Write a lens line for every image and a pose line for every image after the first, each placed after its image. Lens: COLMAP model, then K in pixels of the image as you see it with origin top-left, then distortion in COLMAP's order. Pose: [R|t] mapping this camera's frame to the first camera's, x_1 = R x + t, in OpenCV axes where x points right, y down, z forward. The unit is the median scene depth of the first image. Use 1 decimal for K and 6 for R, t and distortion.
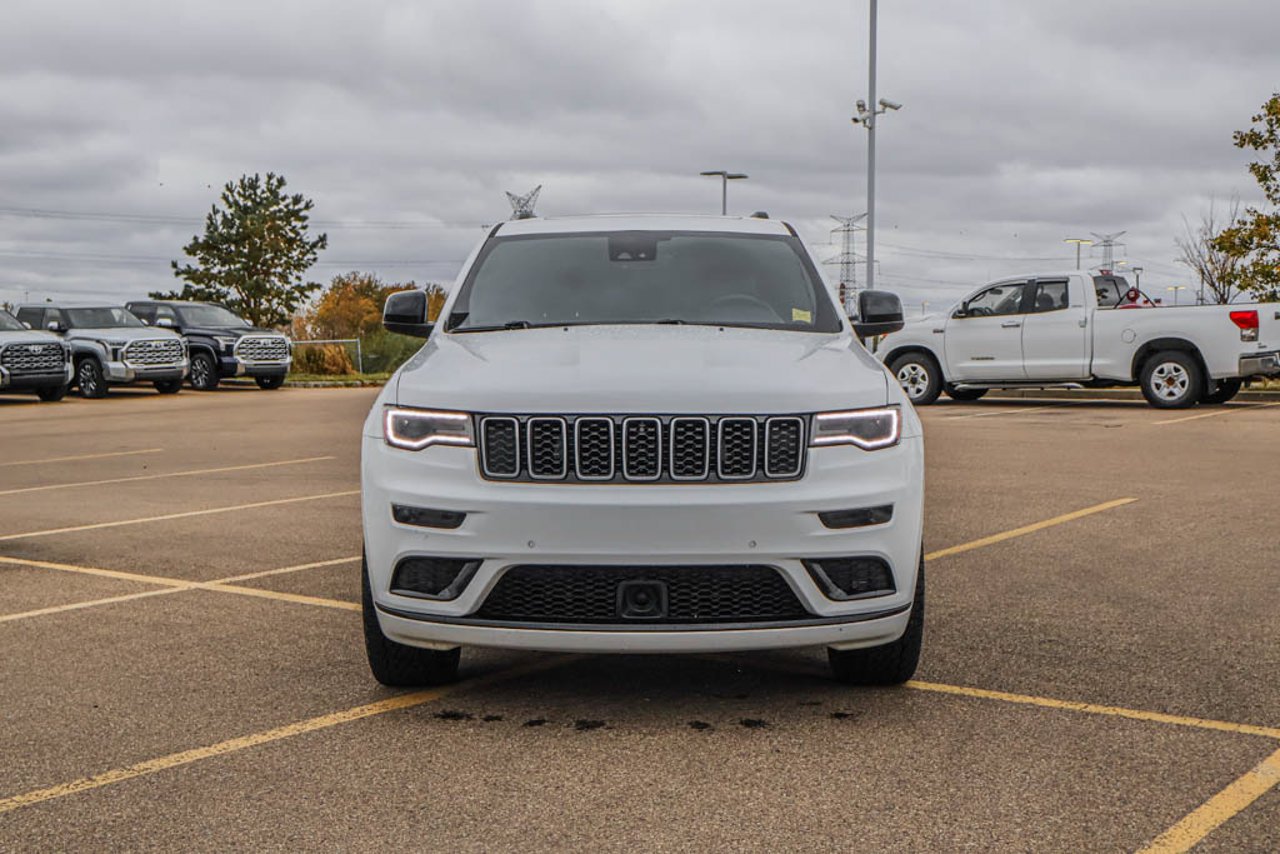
lens RADIAL K [[1654.6, 0, 624.7], [0, 1654.6, 388.6], [0, 0, 1]] dist [-0.008516, 0.055408]
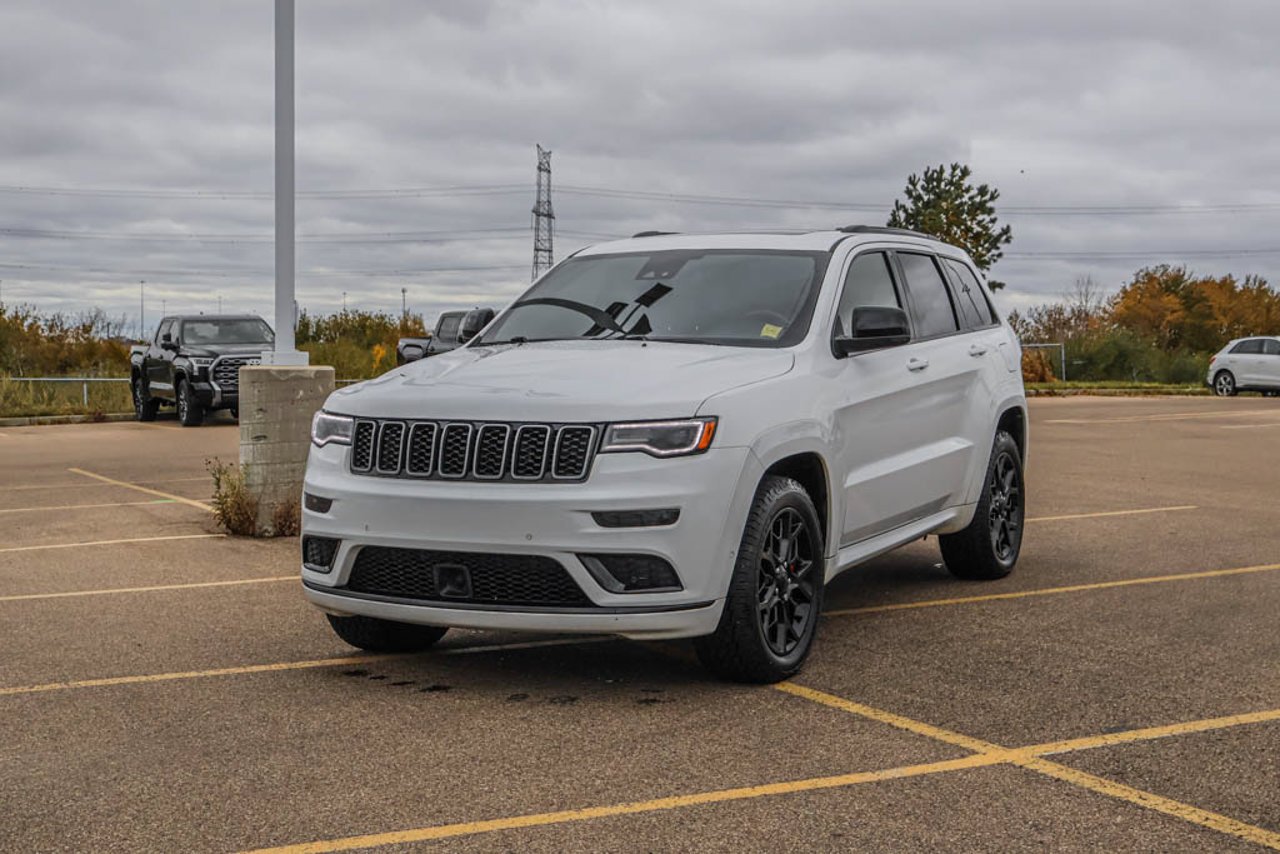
lens RADIAL K [[1854.3, 0, 640.0], [0, 1854.3, 427.0], [0, 0, 1]] dist [0.148990, -0.021176]
pose [[0.895250, 0.022265, -0.445007, 0.122116], [-0.015065, 0.999692, 0.019711, -0.001259], [0.445309, -0.010942, 0.895310, -0.017650]]
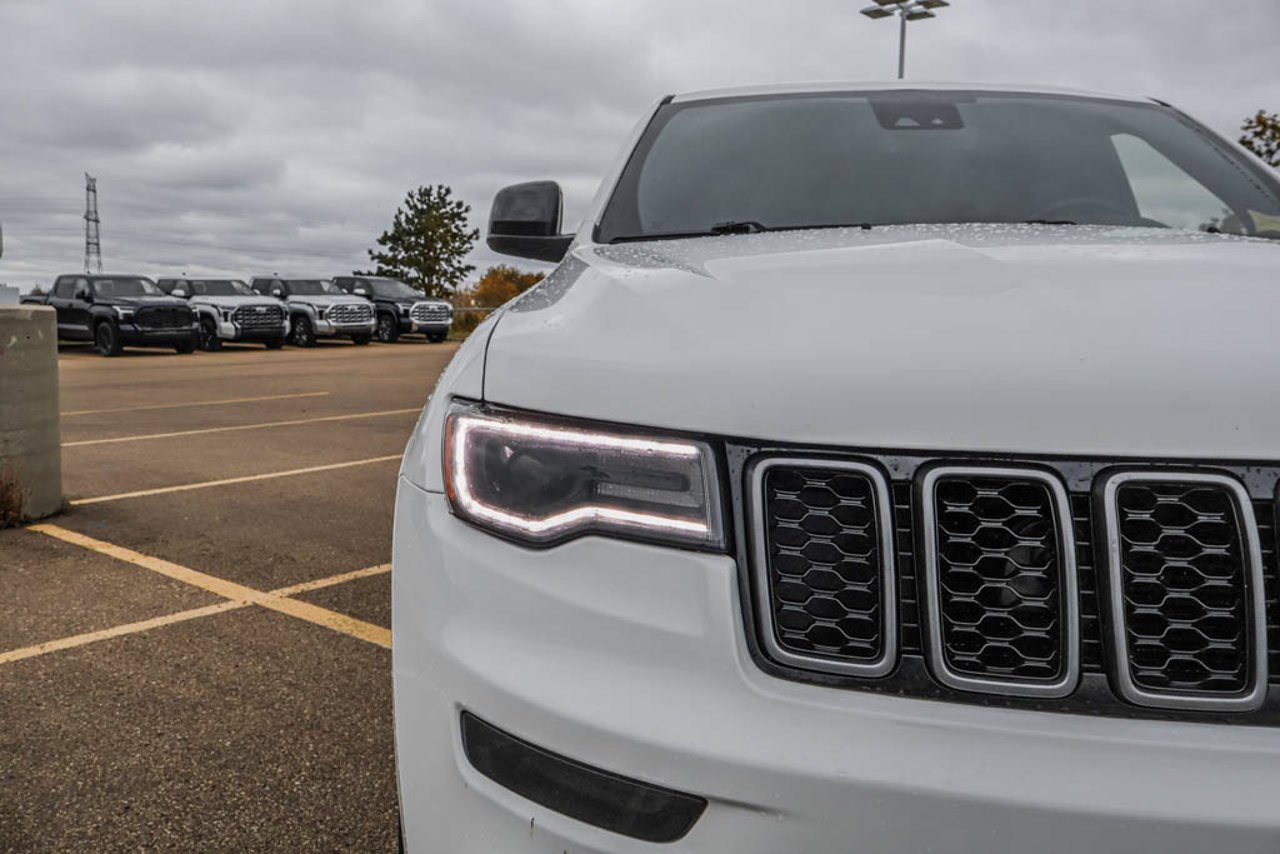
lens RADIAL K [[1061.0, 0, 640.0], [0, 1061.0, 427.0], [0, 0, 1]] dist [-0.004818, -0.004637]
pose [[0.999206, 0.020743, -0.034006, -0.017889], [-0.018089, 0.996898, 0.076593, -0.000425], [0.035489, -0.075918, 0.996482, 0.143717]]
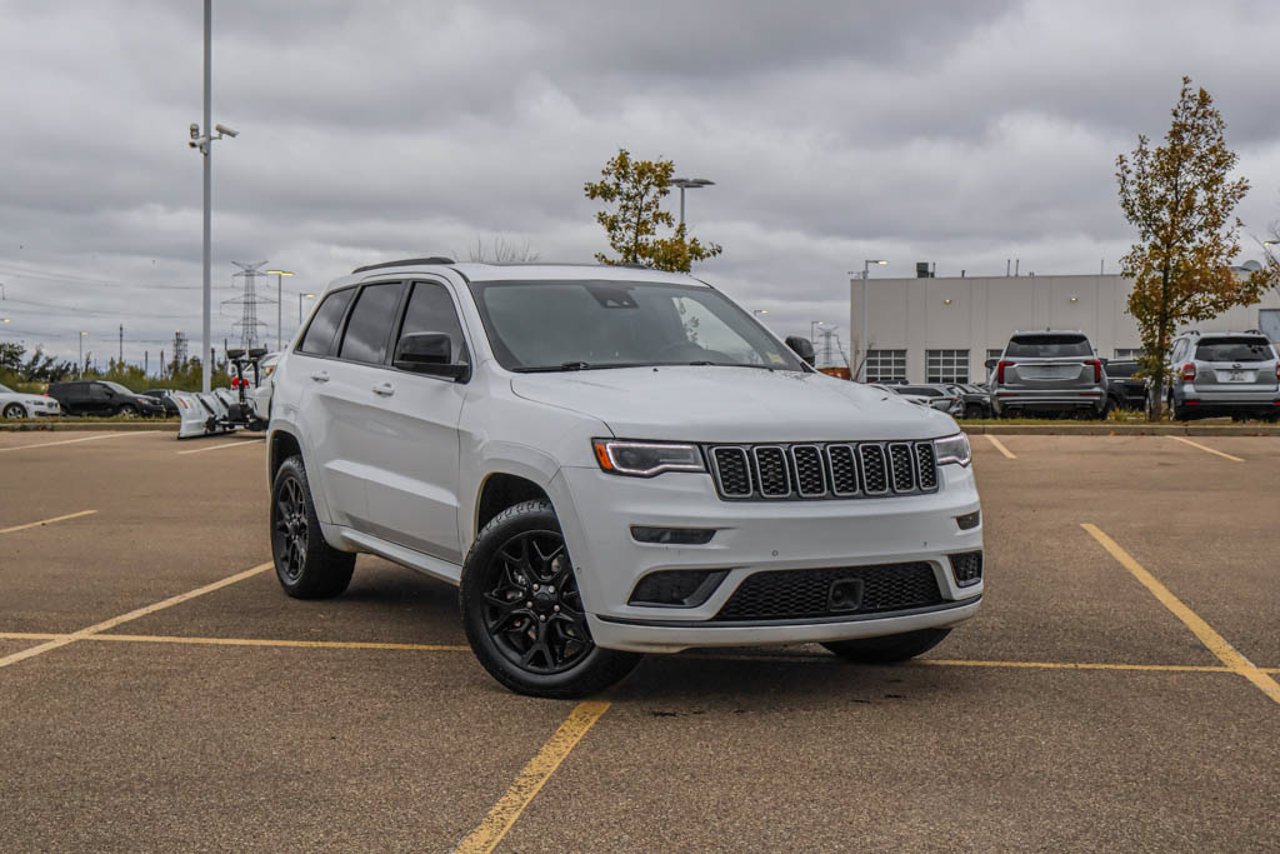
lens RADIAL K [[1761.6, 0, 640.0], [0, 1761.6, 427.0], [0, 0, 1]] dist [0.015815, 0.002271]
pose [[0.863114, -0.012768, 0.504847, -0.133194], [0.012639, 0.999913, 0.003681, -0.000281], [-0.504851, 0.003204, 0.863201, -0.005959]]
